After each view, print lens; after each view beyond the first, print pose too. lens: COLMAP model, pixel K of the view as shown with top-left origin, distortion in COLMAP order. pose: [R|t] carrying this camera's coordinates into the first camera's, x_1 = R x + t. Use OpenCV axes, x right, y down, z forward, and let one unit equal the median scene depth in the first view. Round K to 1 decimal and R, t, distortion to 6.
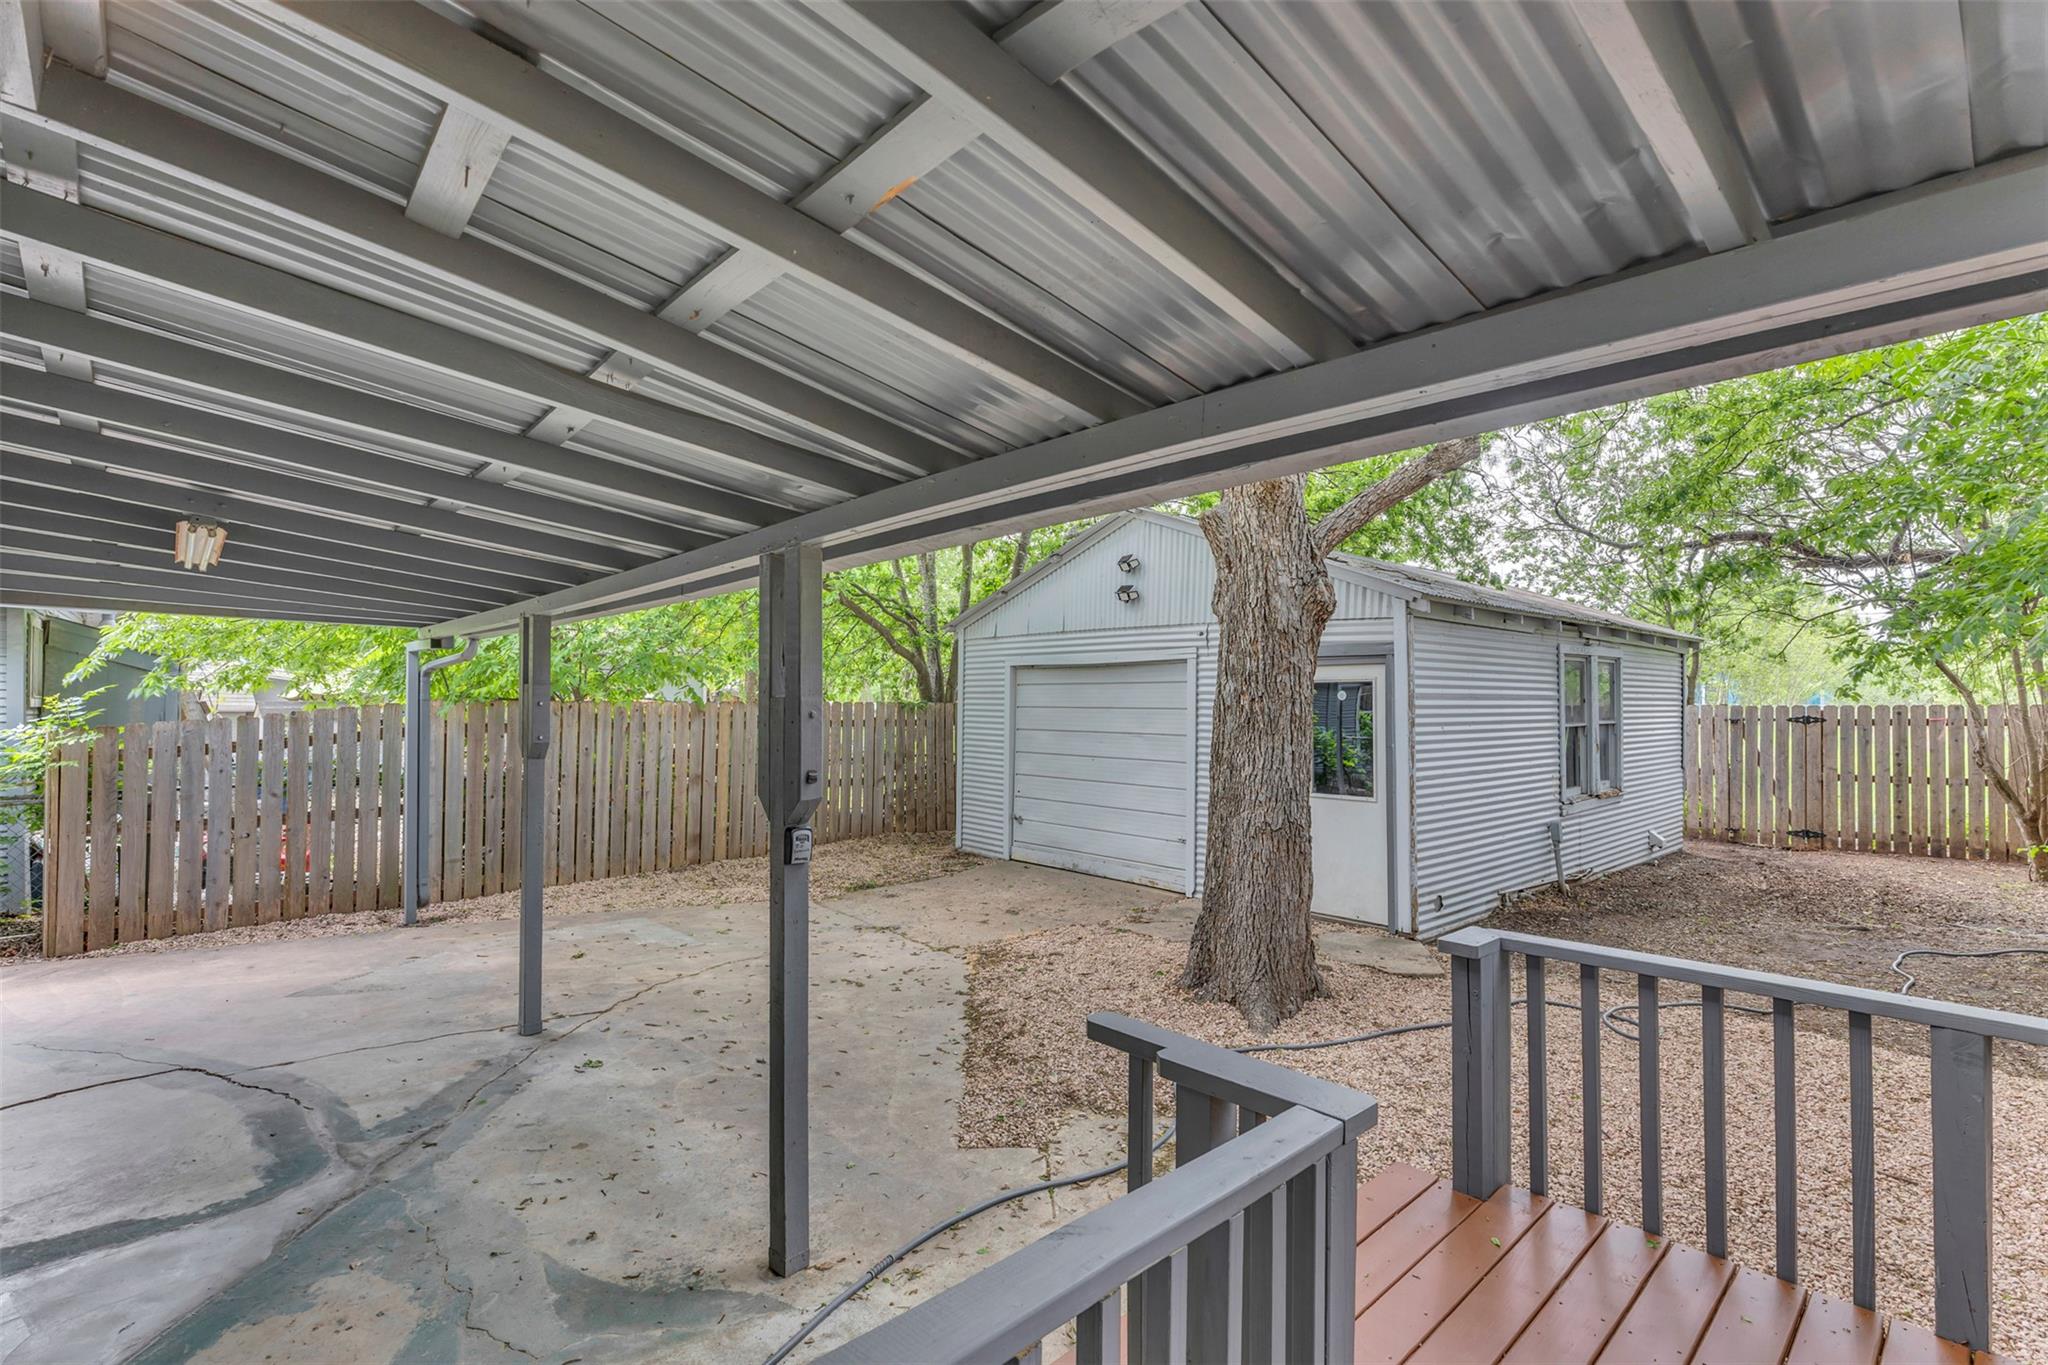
lens RADIAL K [[926.8, 0, 1024.0], [0, 926.8, 682.5], [0, 0, 1]] dist [-0.000923, -0.000322]
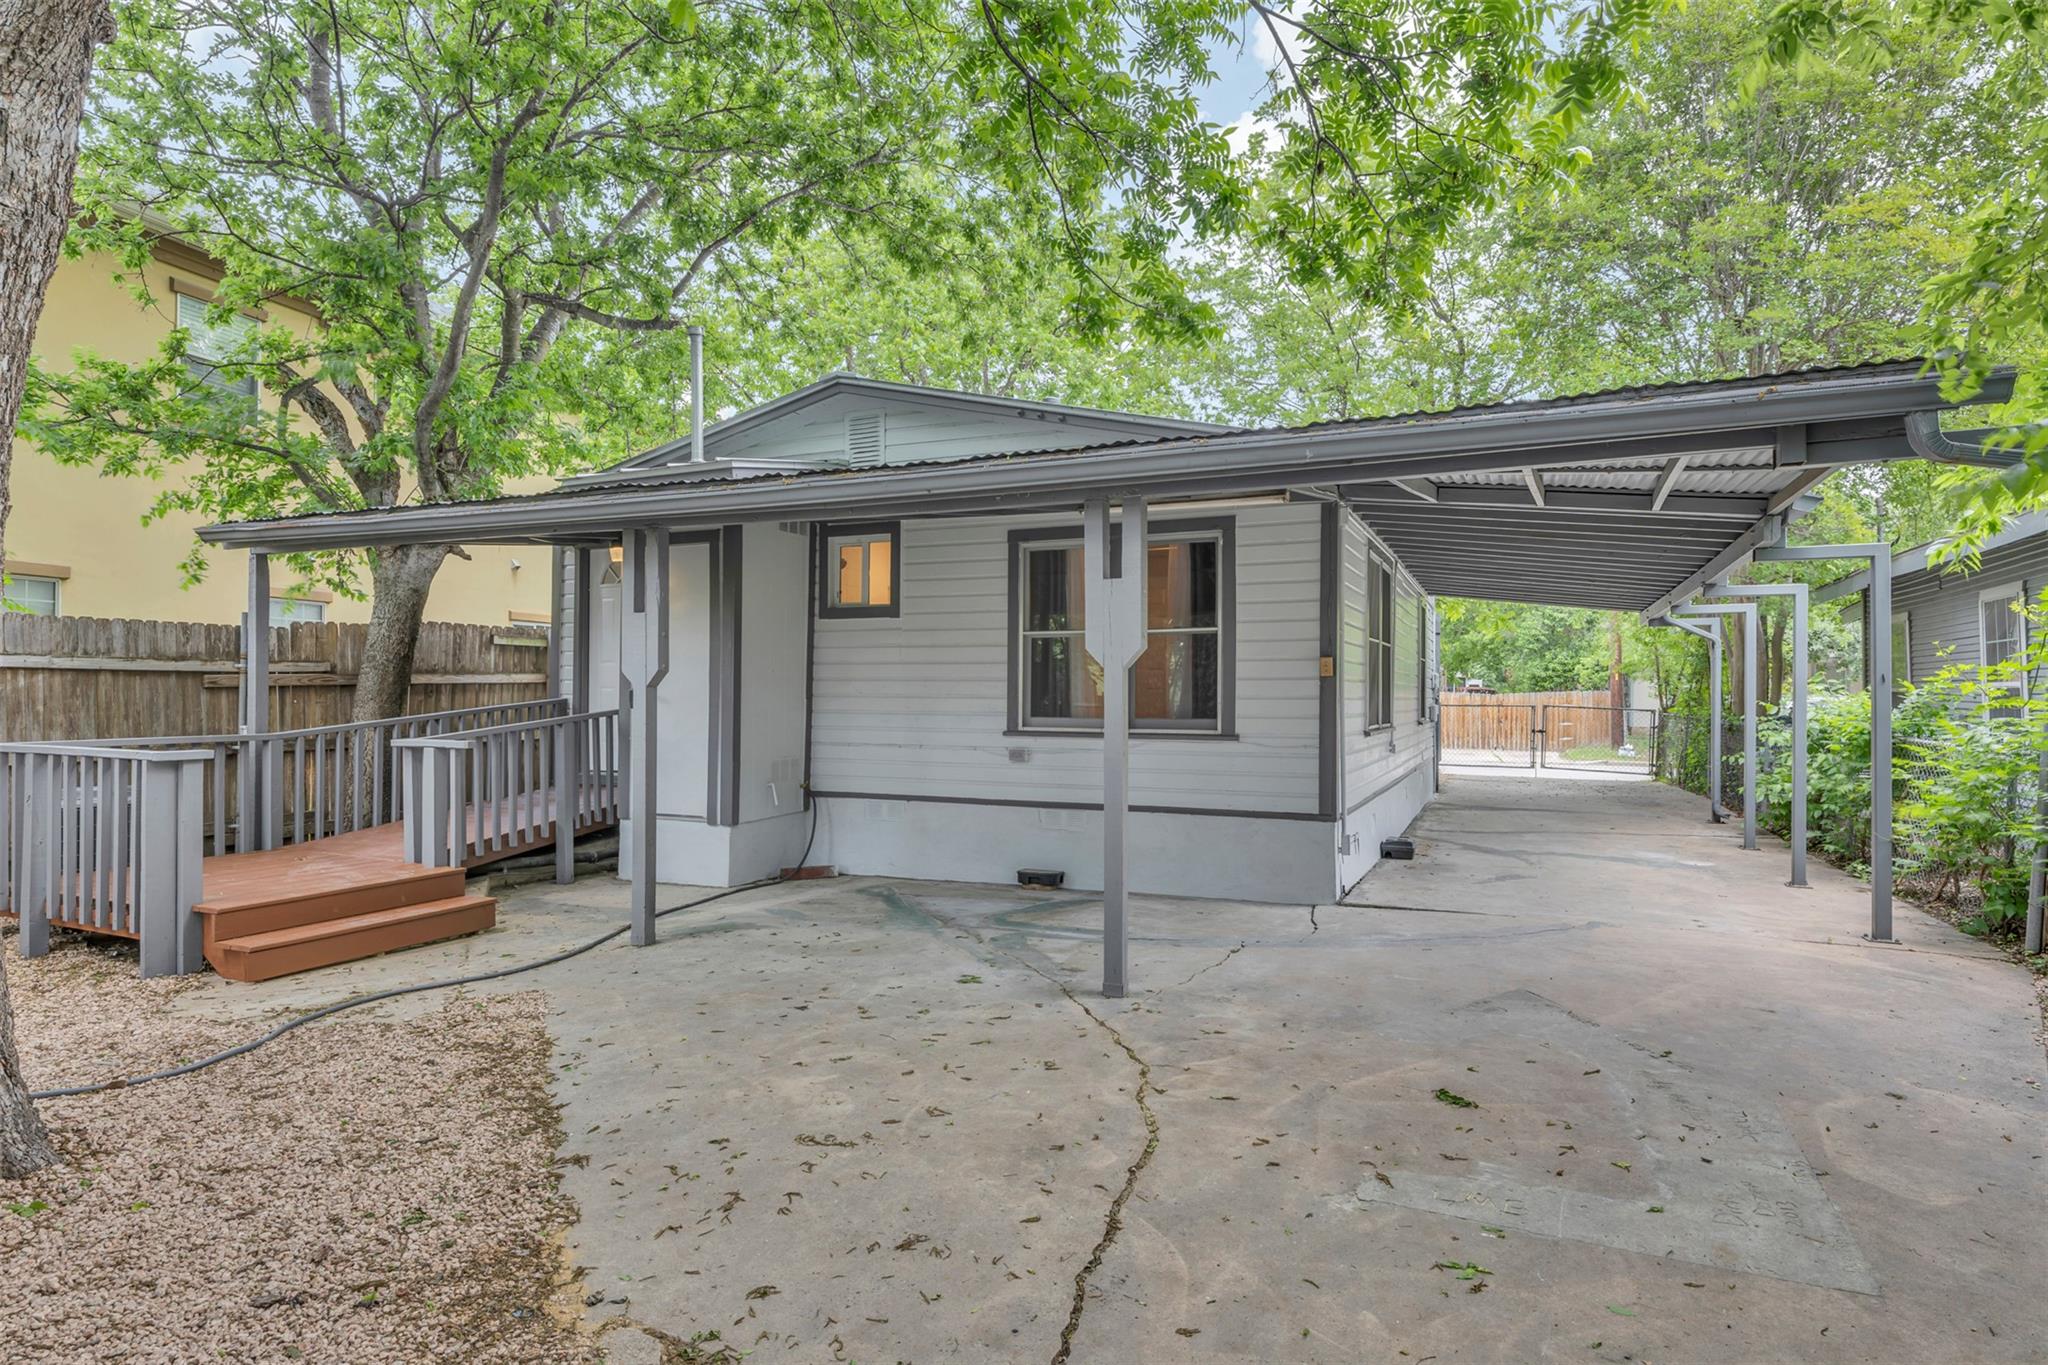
lens RADIAL K [[1136.5, 0, 1024.0], [0, 1136.5, 682.5], [0, 0, 1]] dist [-0.003248, -0.001268]
pose [[-0.927983, -0.014578, -0.372338, -0.071842], [-0.003418, 0.999525, -0.030614, 0.129556], [0.372607, -0.027136, -0.927592, 1.937617]]
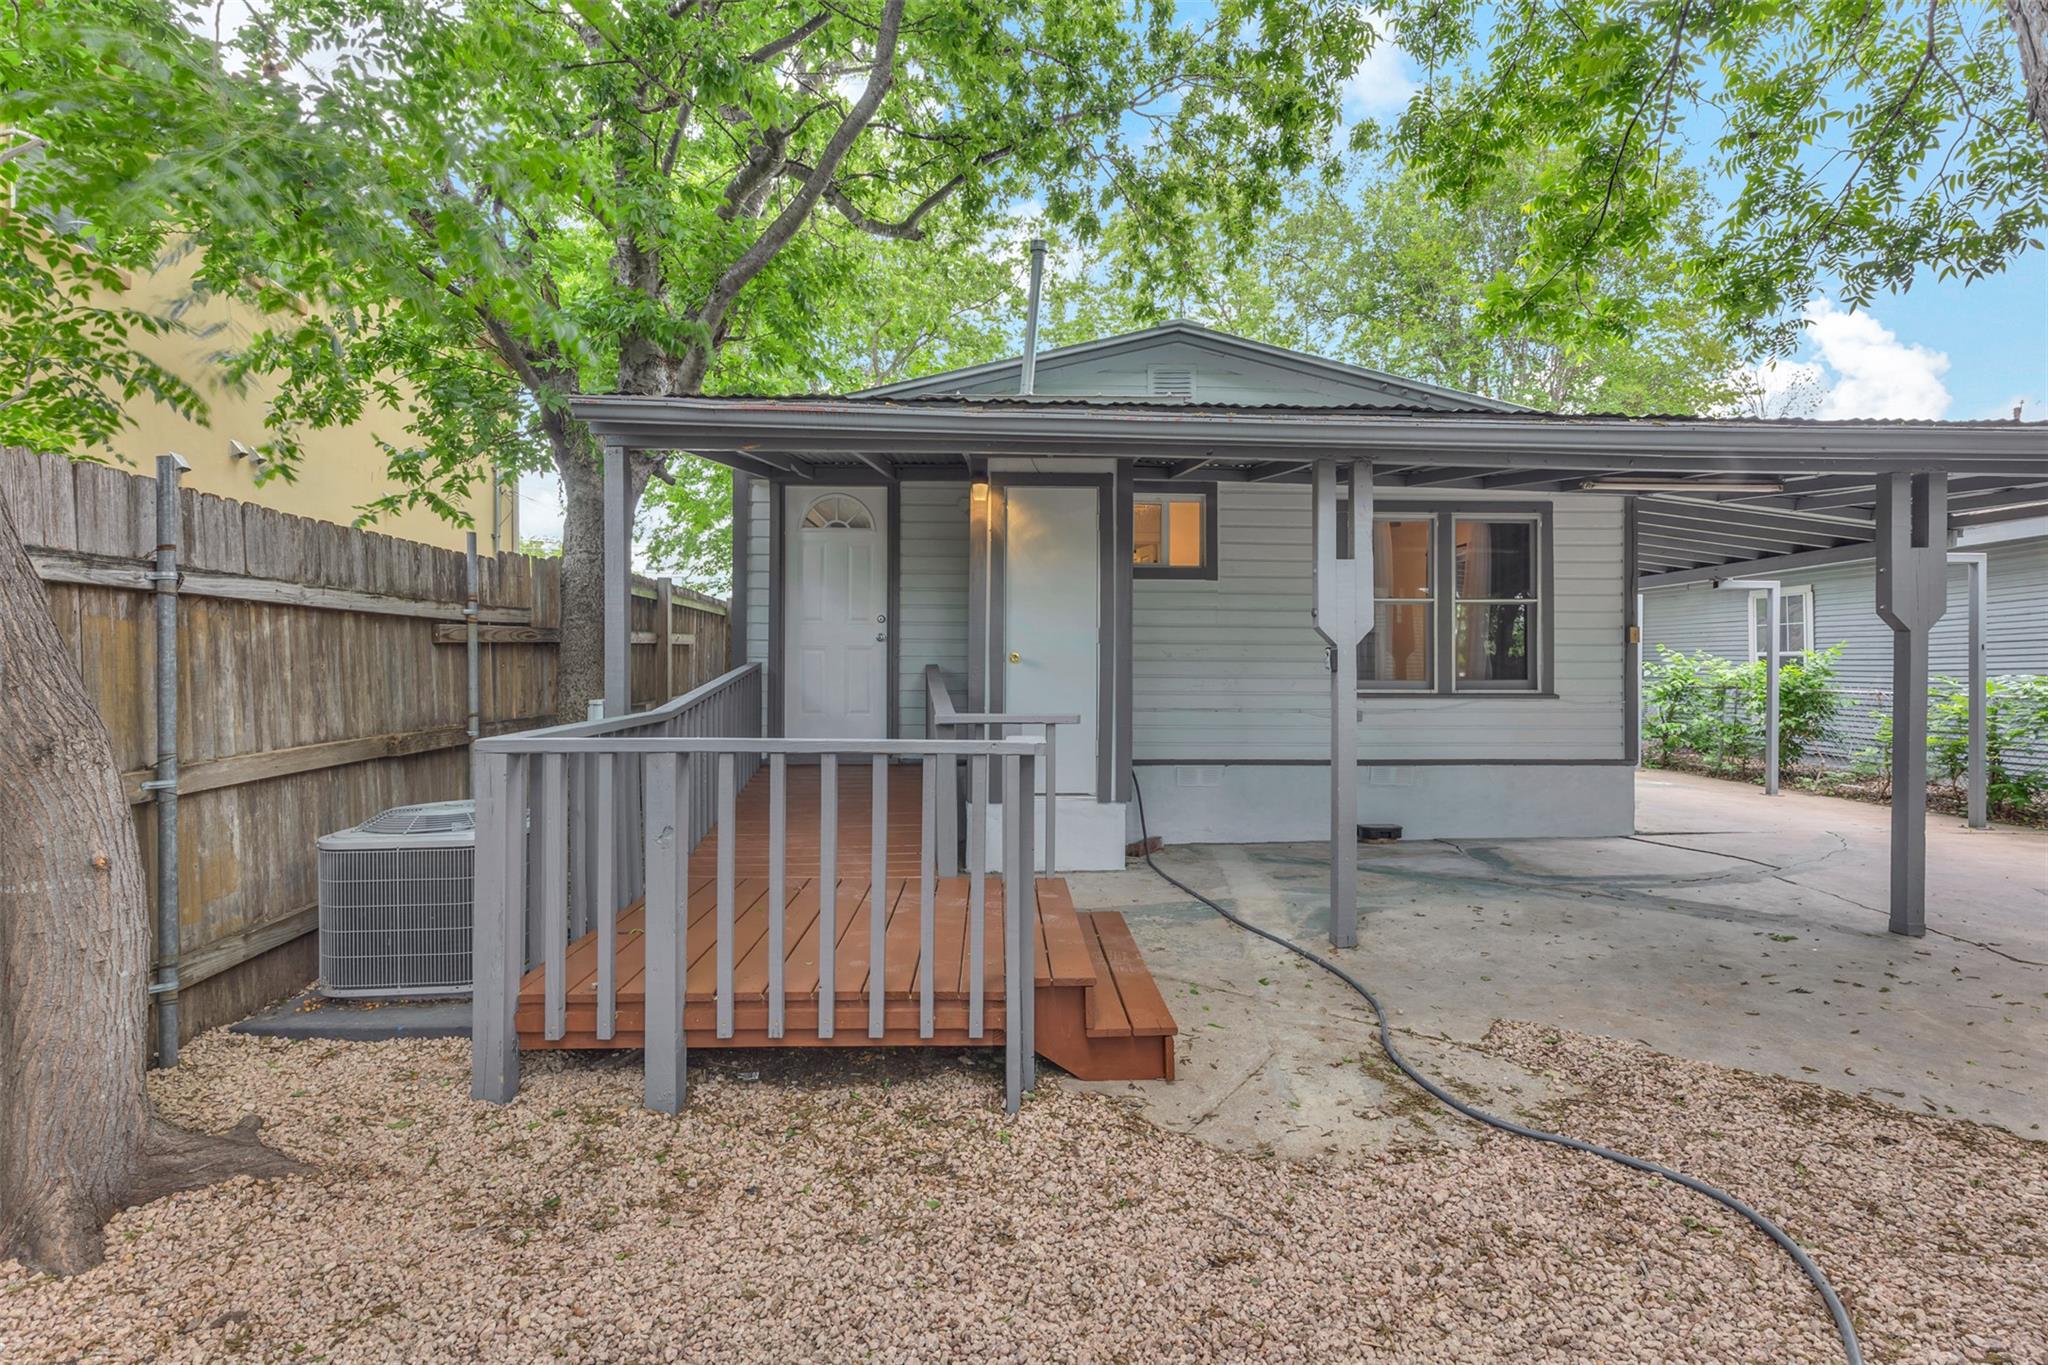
lens RADIAL K [[951.1, 0, 1026.8], [0, 951.1, 668.7], [0, 0, 1]] dist [0.001067, -0.000160]
pose [[-0.659201, -0.007878, -0.751926, 0.727989], [0.005296, 0.999872, -0.015119, 0.131477], [0.751948, -0.013948, -0.659074, 0.980411]]
